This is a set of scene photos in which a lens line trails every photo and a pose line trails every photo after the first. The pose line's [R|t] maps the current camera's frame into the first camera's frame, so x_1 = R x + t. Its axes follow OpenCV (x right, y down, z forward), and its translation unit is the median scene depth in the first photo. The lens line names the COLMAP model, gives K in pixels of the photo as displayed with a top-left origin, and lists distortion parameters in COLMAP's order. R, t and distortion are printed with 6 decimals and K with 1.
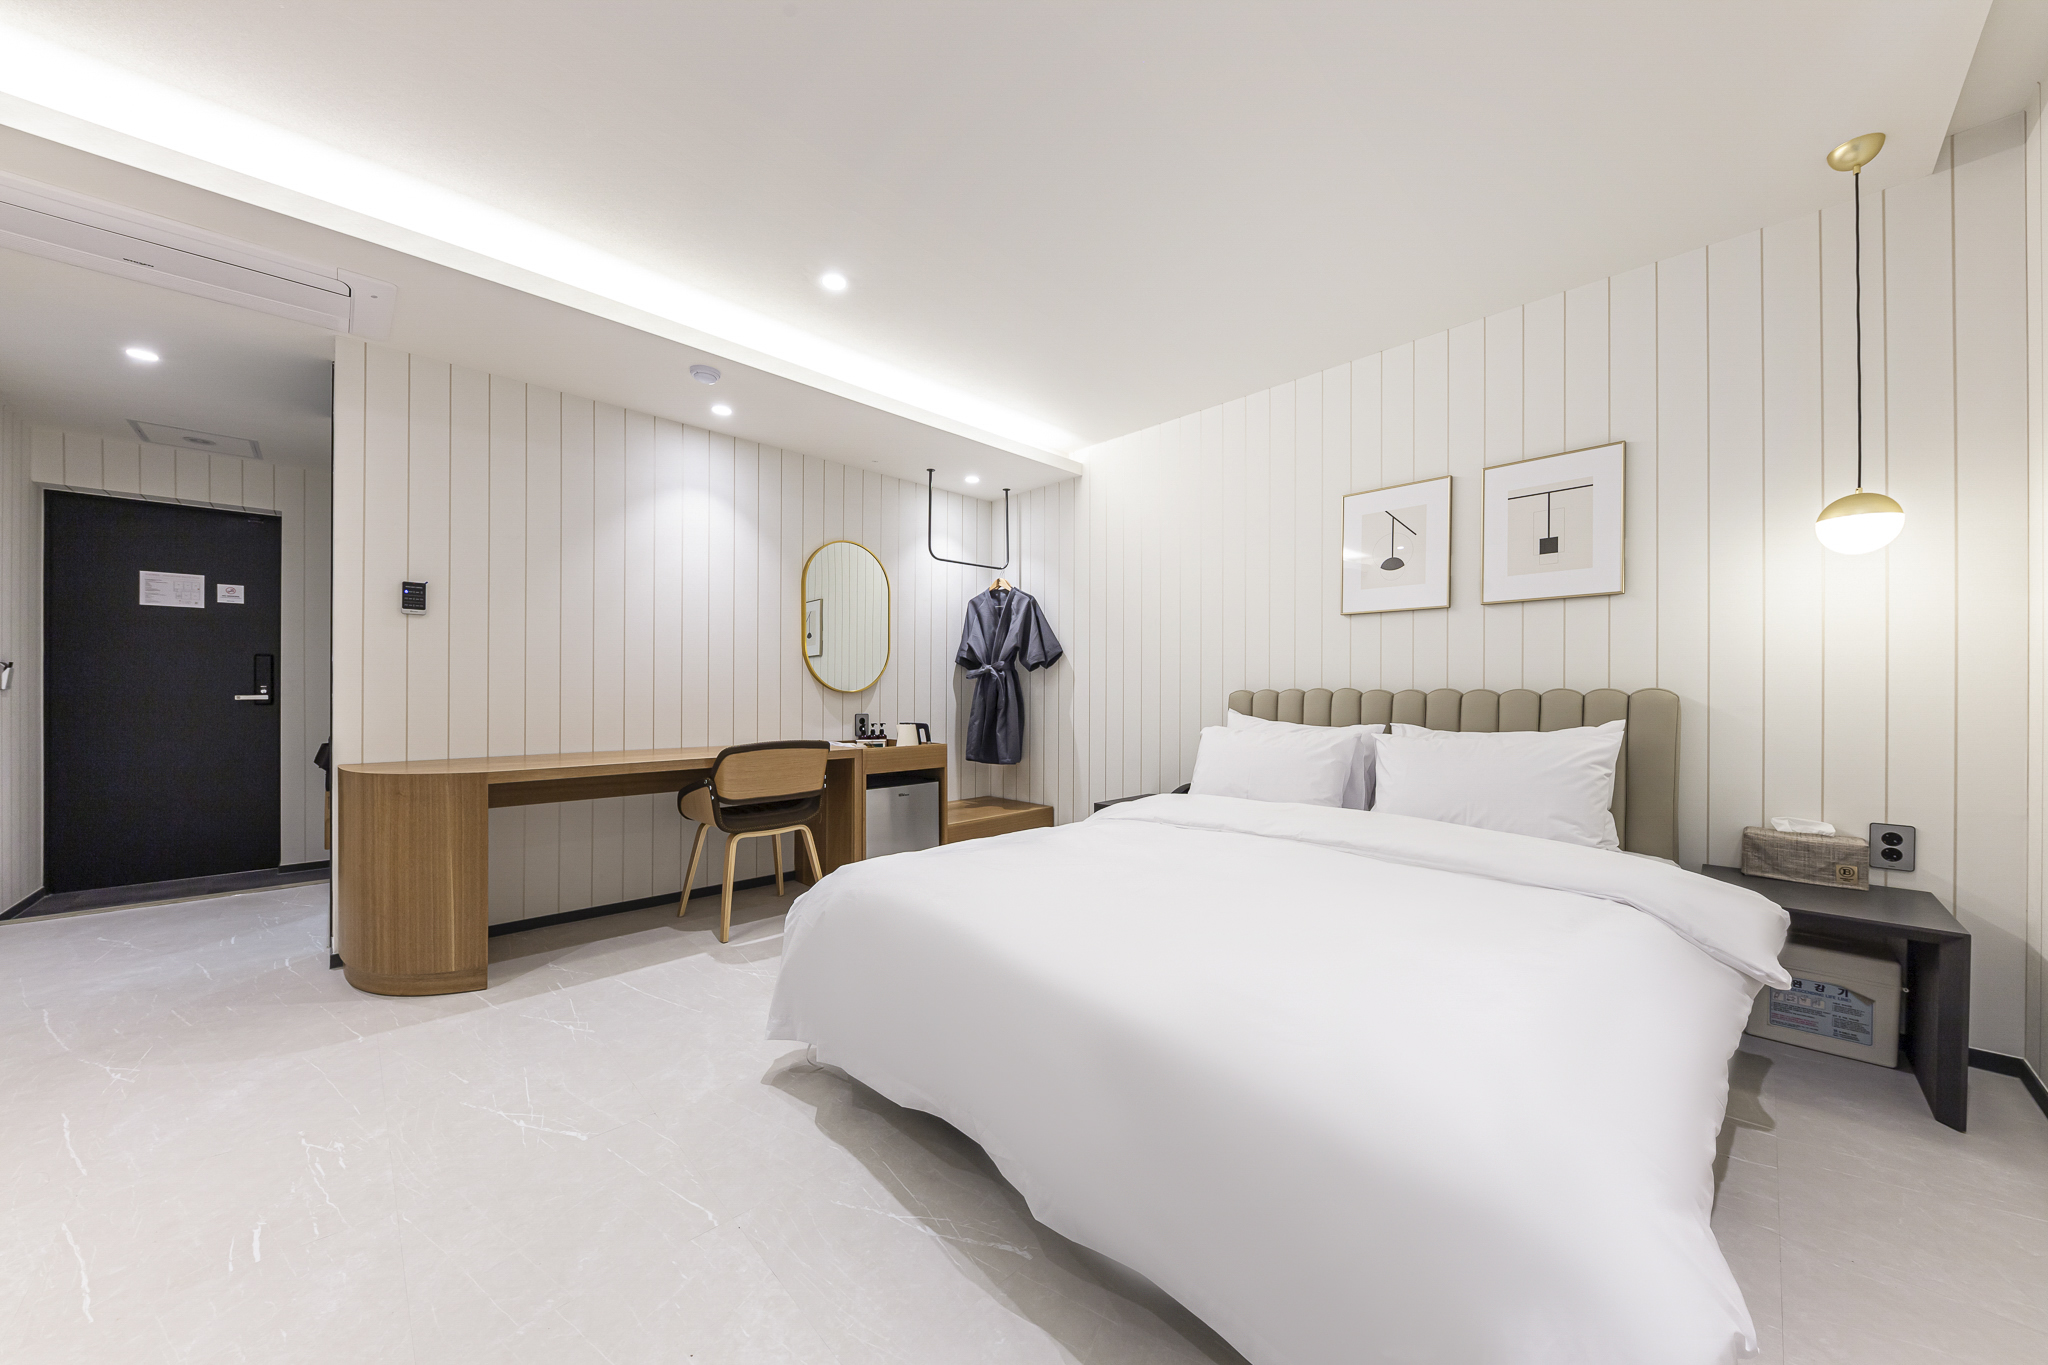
lens RADIAL K [[707.1, 0, 1022.7], [0, 707.1, 692.8], [0, 0, 1]] dist [0.019069, -0.006983]
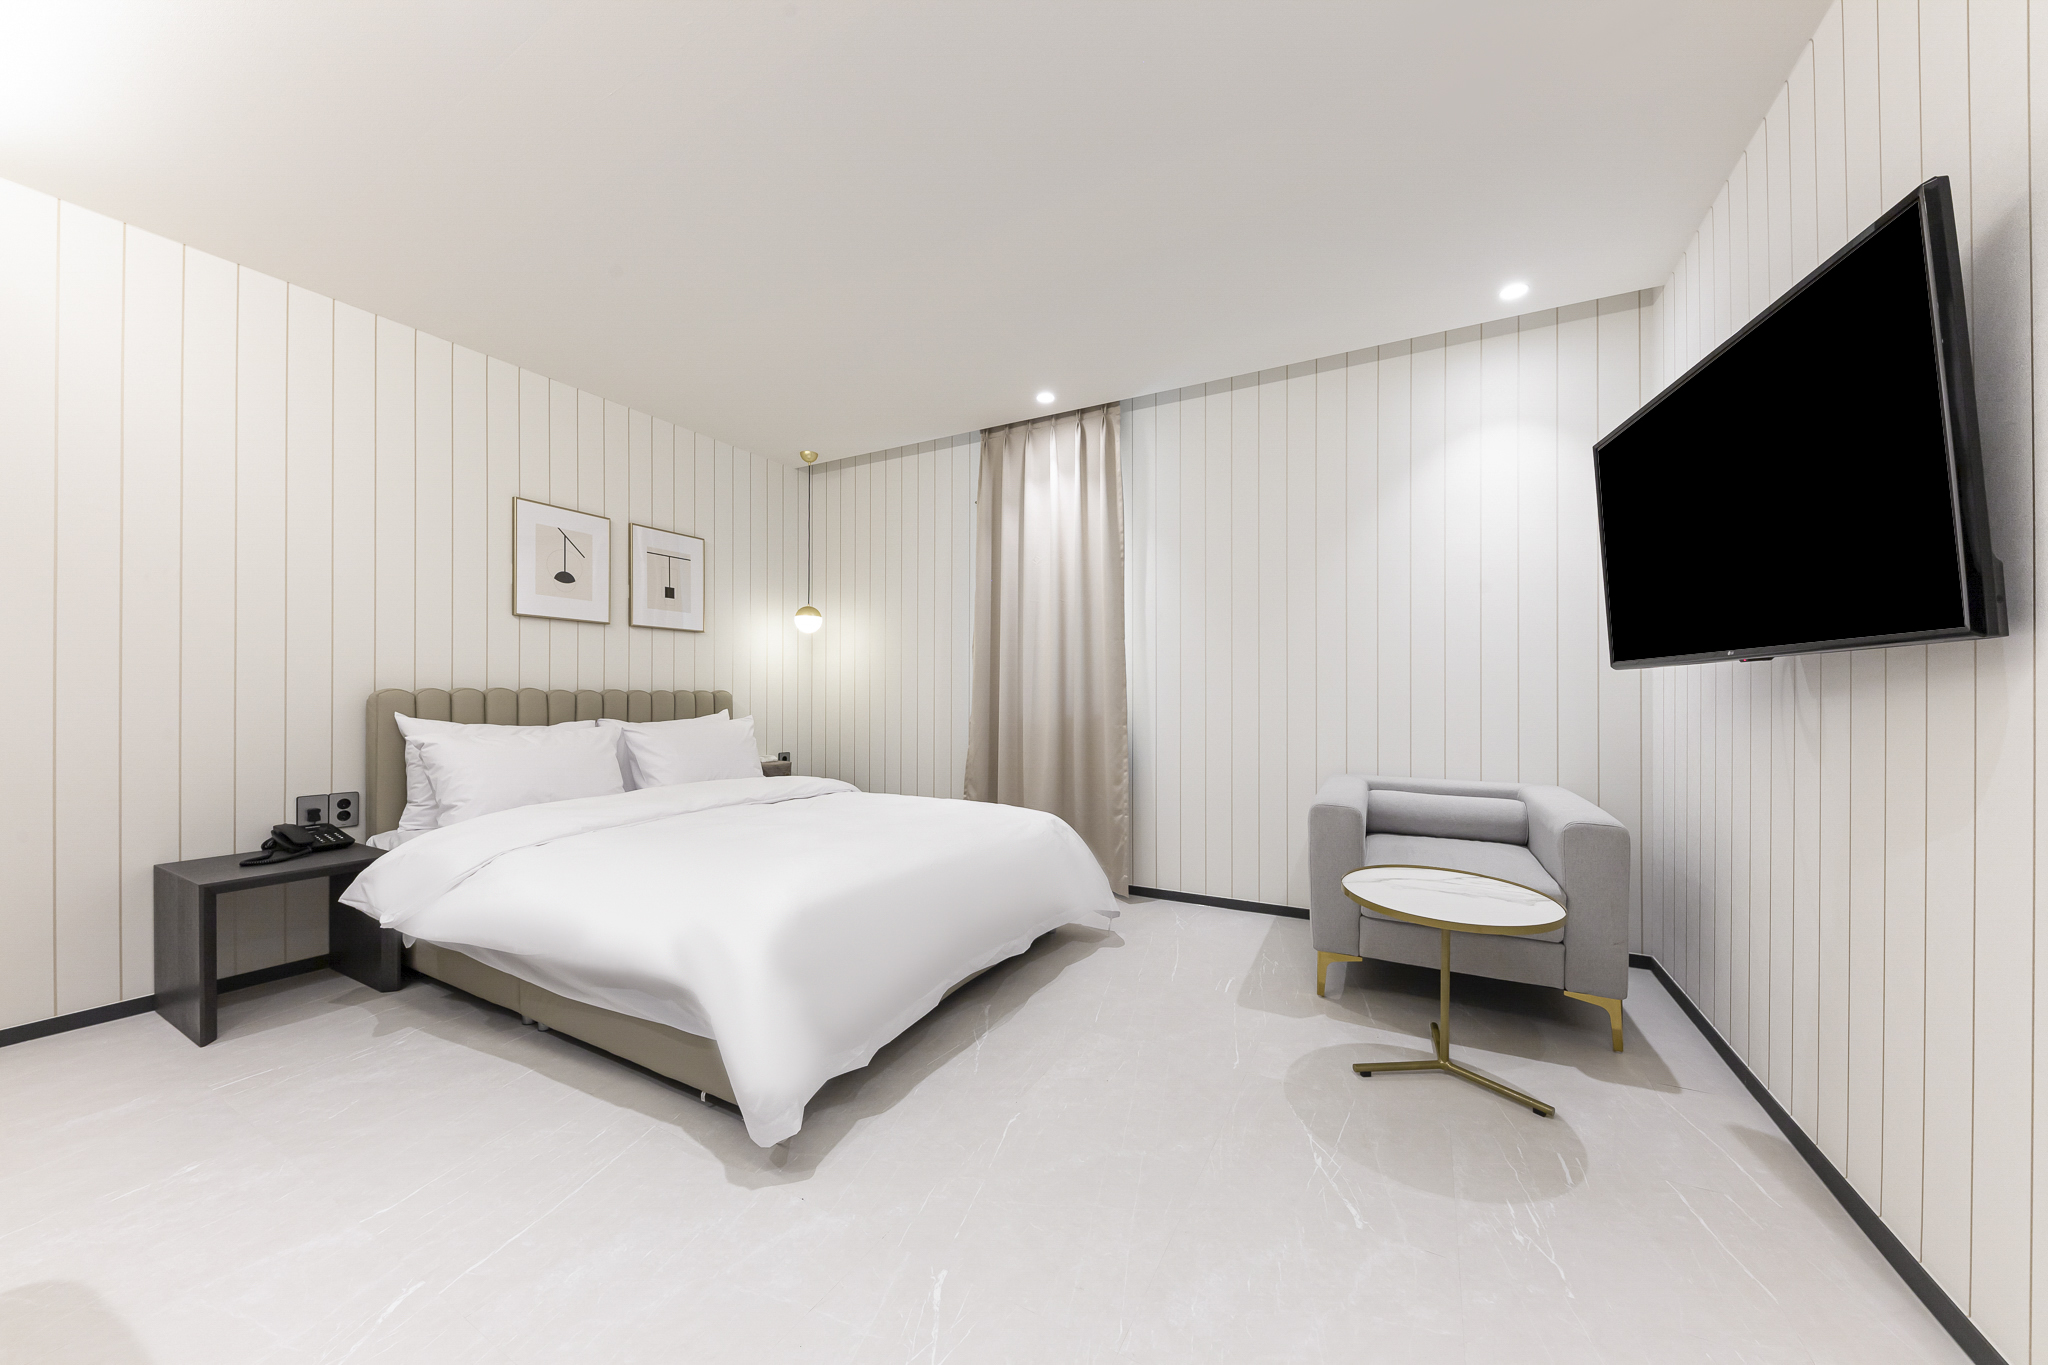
lens RADIAL K [[707.1, 0, 1022.7], [0, 707.1, 692.8], [0, 0, 1]] dist [0.019069, -0.006983]
pose [[-0.286880, -0.008809, 0.957926, -0.699218], [-0.010280, 0.999928, 0.006117, -0.012586], [-0.957912, -0.008092, -0.286950, 0.573832]]
